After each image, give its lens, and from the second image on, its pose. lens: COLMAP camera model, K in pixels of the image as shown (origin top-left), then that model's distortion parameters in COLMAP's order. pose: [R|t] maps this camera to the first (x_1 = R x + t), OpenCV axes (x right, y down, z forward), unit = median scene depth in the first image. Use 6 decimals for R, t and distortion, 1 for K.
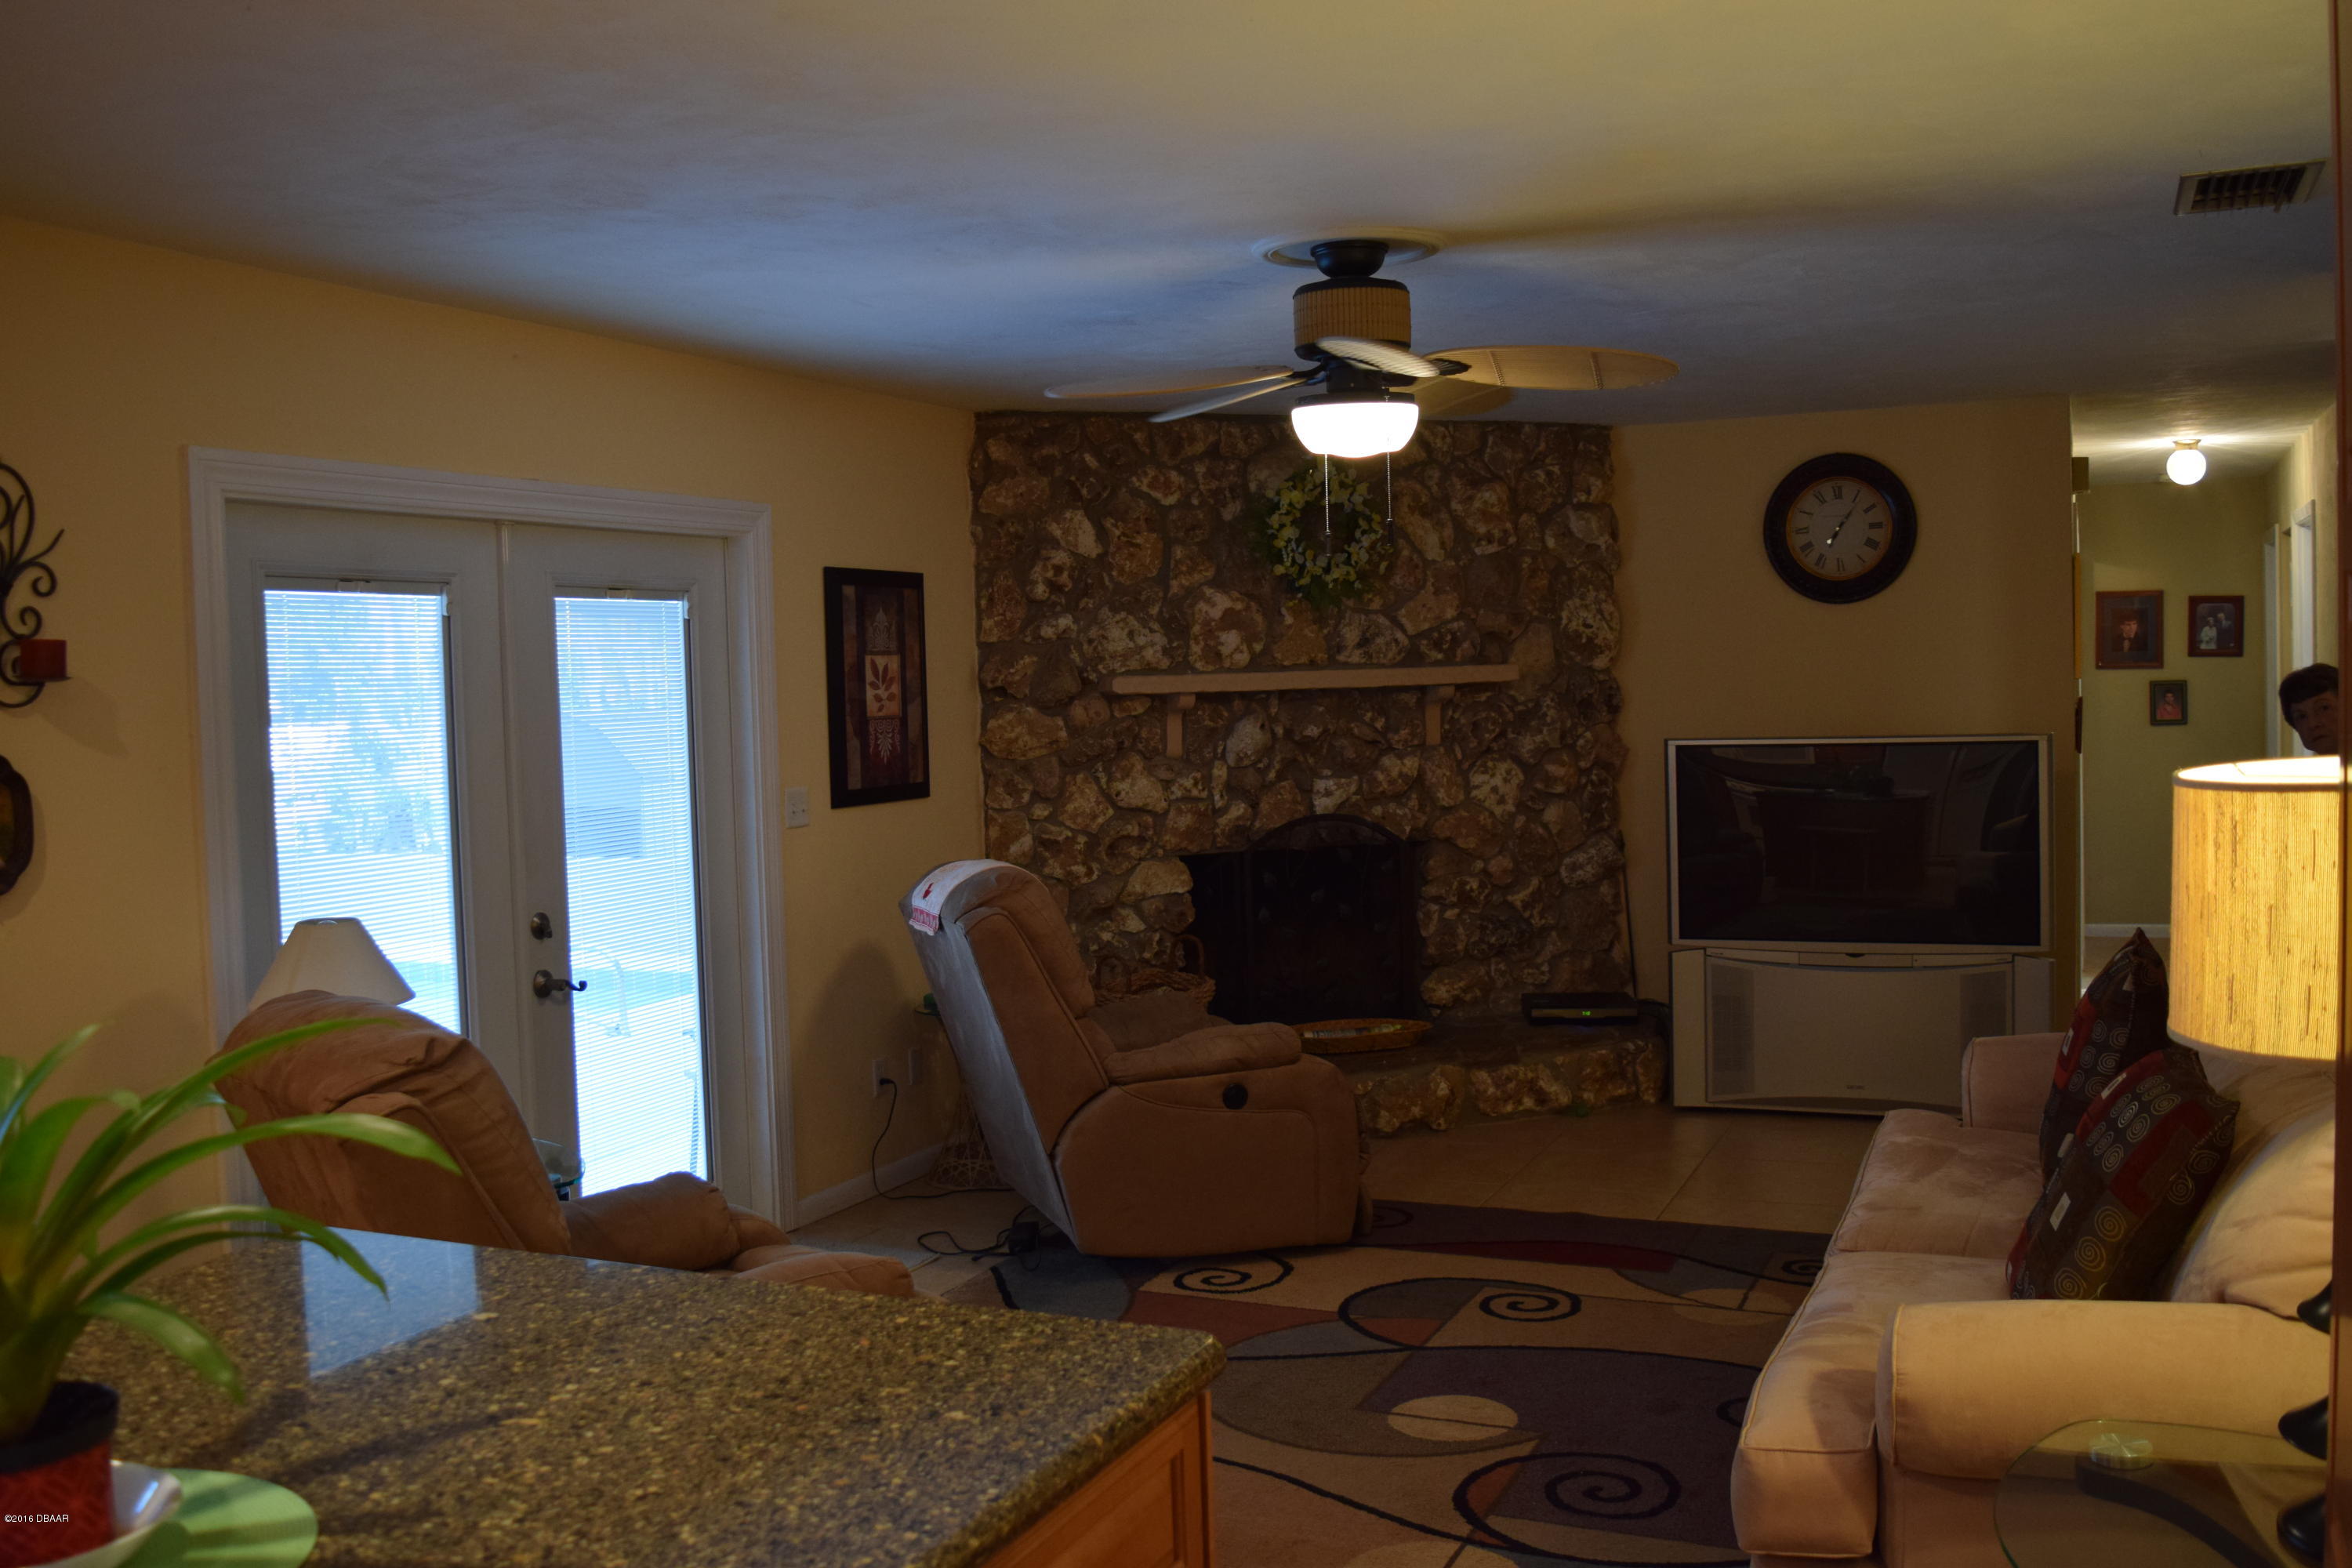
lens RADIAL K [[2146.0, 0, 1177.3], [0, 2146.0, 784.9], [0, 0, 1]] dist [-0.077136, 0.000000]
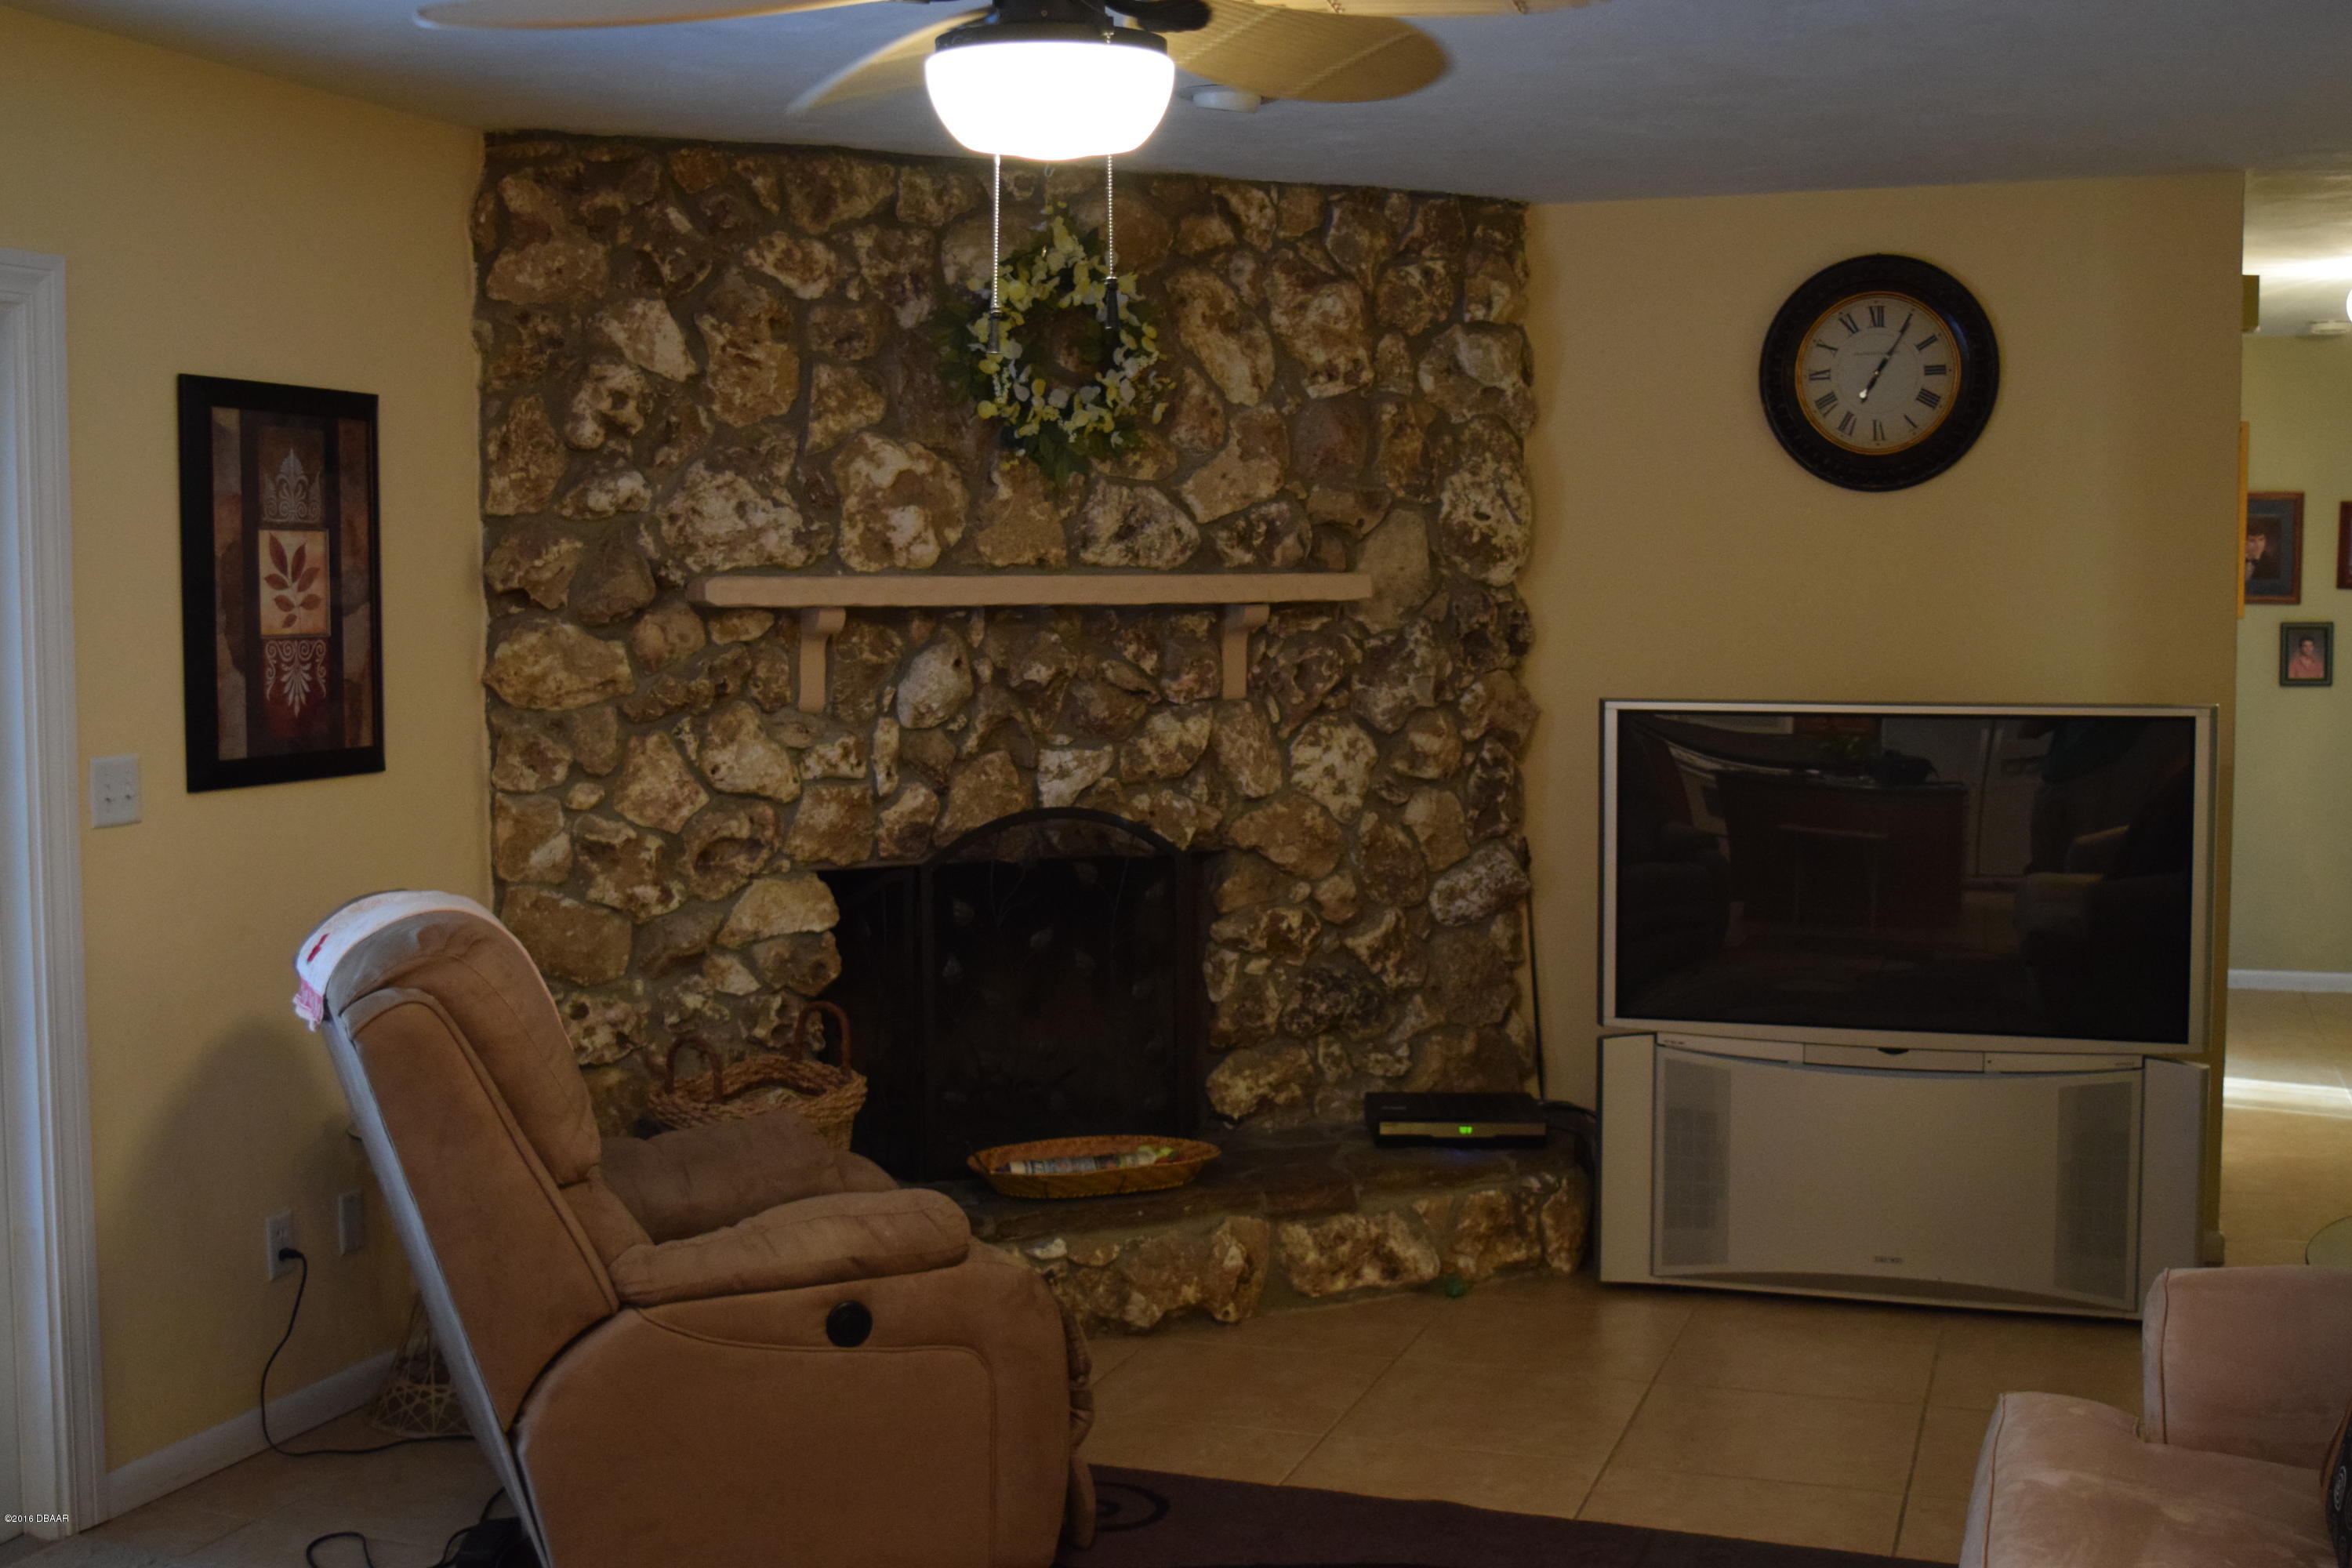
lens RADIAL K [[2718.2, 0, 1177.0], [0, 2718.2, 782.8], [0, 0, 1]] dist [-0.057358, 0.000000]
pose [[0.996436, 0.019675, 0.082020, 0.039552], [-0.021495, 0.999541, 0.021363, -0.011192], [-0.081562, -0.023050, 0.996402, 0.216064]]
